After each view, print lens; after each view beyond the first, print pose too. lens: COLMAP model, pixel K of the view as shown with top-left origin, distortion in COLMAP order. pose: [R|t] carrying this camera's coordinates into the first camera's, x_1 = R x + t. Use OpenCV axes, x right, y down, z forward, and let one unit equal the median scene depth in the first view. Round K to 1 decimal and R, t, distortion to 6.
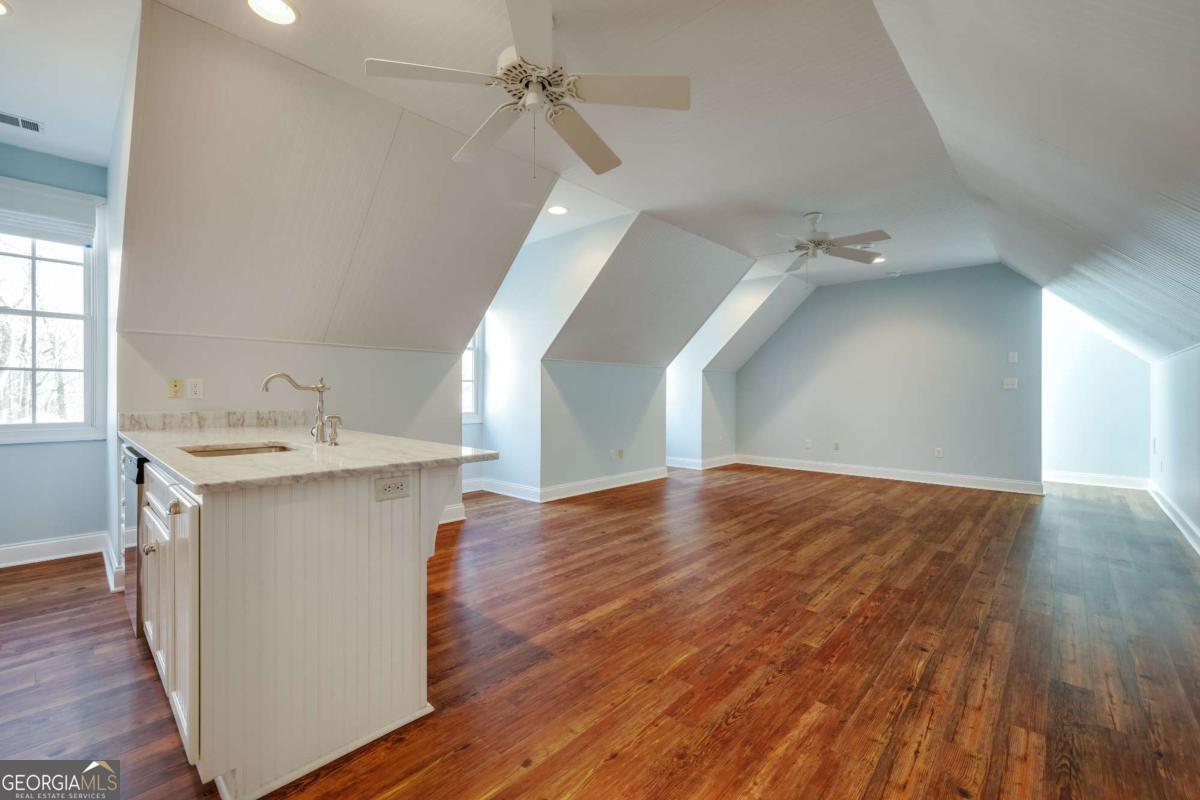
lens RADIAL K [[507.0, 0, 596.1], [0, 507.0, 398.3], [0, 0, 1]] dist [0.003524, 0.000799]
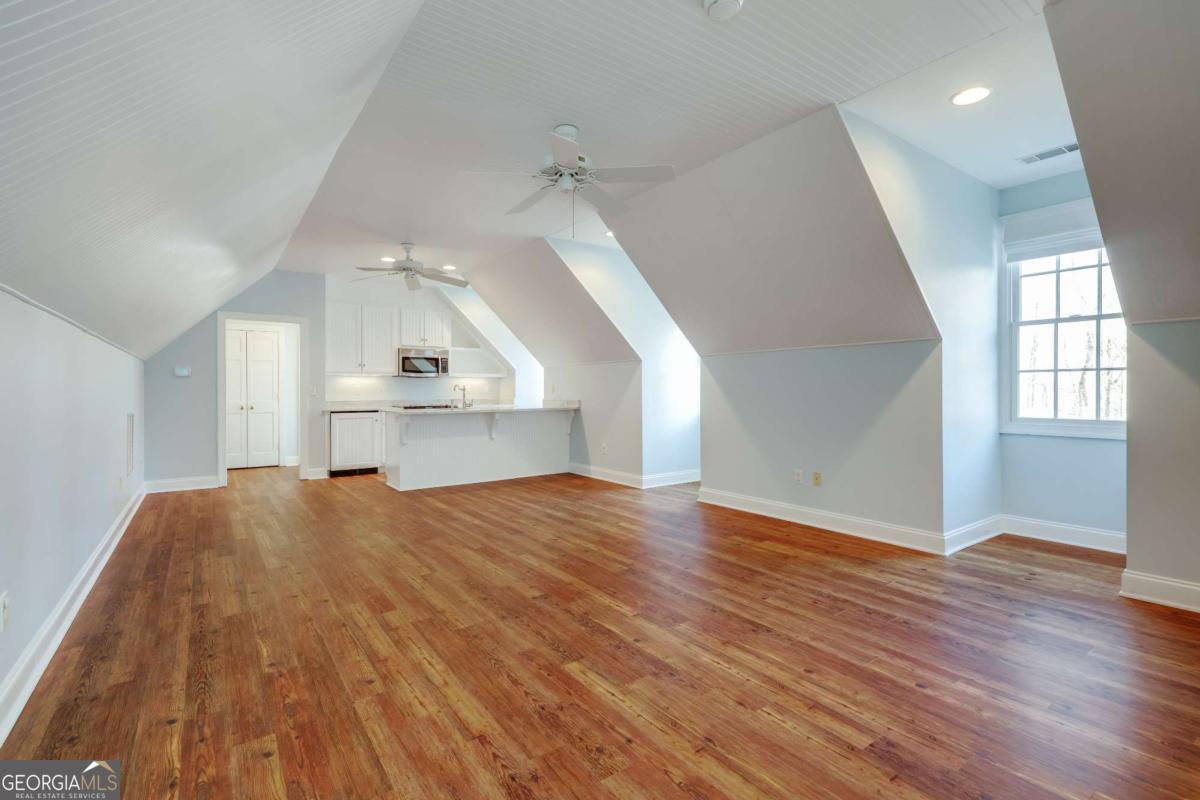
lens RADIAL K [[507.0, 0, 596.1], [0, 507.0, 398.3], [0, 0, 1]] dist [0.003524, 0.000799]
pose [[-0.179834, 0.005806, -0.983680, 1.292674], [-0.000445, 0.999982, 0.005984, -0.010693], [0.983697, 0.001514, -0.179829, 1.362615]]
